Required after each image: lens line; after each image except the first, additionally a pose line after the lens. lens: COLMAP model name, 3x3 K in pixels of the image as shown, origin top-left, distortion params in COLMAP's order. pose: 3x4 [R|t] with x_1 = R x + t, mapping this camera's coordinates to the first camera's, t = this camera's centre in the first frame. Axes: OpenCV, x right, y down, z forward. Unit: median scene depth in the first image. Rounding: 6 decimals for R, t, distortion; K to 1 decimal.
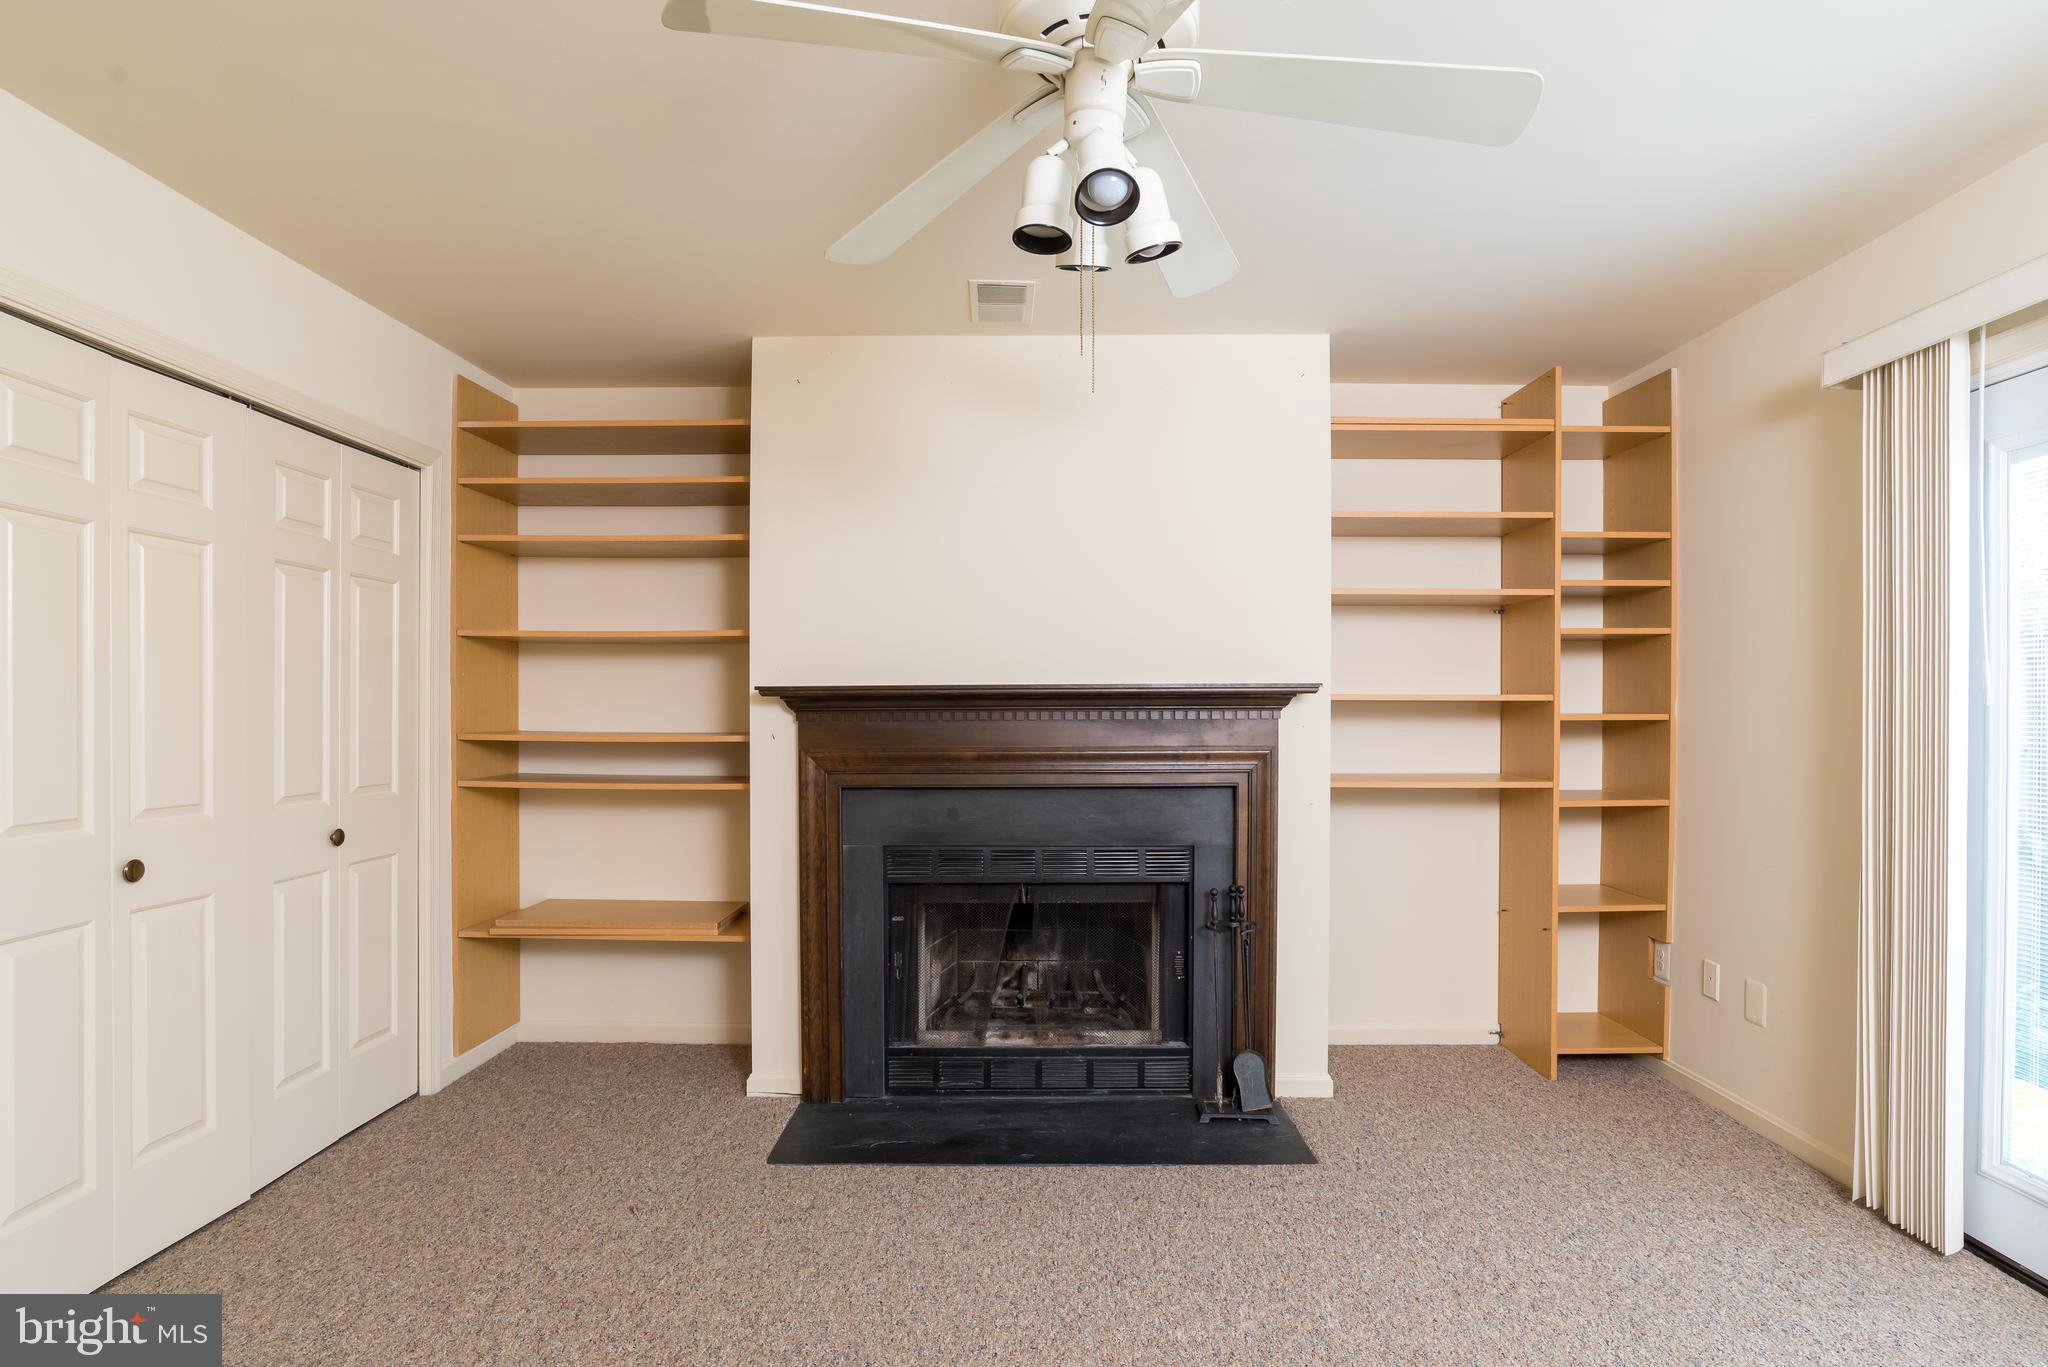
lens RADIAL K [[1069.8, 0, 1039.4], [0, 1069.8, 710.5], [0, 0, 1]] dist [-0.057918, 0.029639]
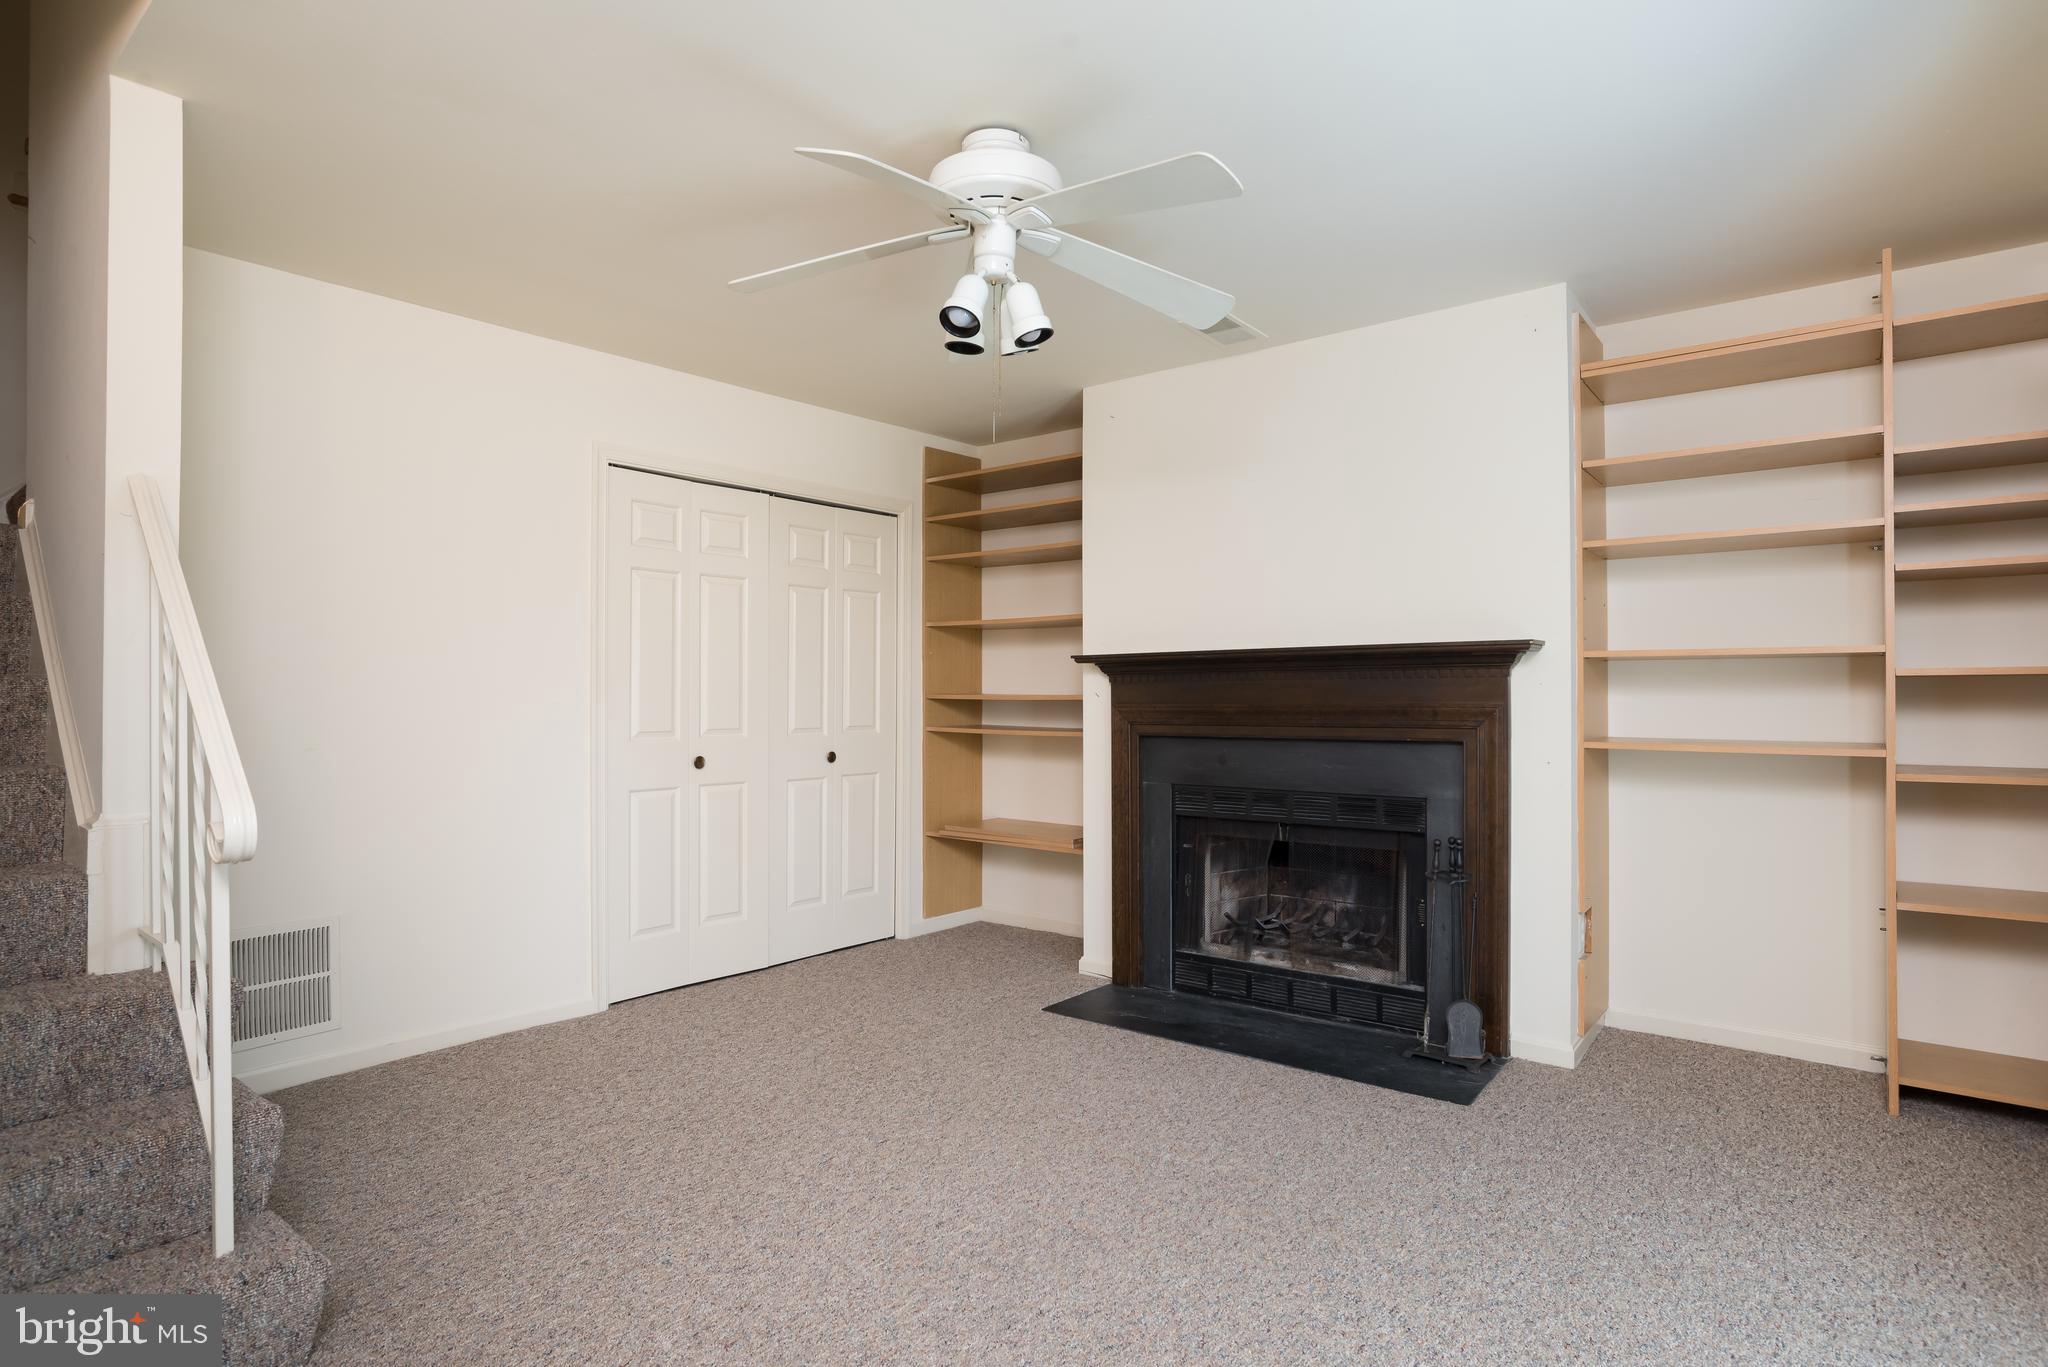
lens RADIAL K [[1062.8, 0, 1024.0], [0, 1062.8, 683.5], [0, 0, 1]] dist [-0.049409, 0.022814]
pose [[0.781228, -0.007794, -0.624198, 0.480031], [-0.000964, 0.999906, -0.013691, 0.028236], [0.624245, 0.011297, 0.781147, -0.057584]]
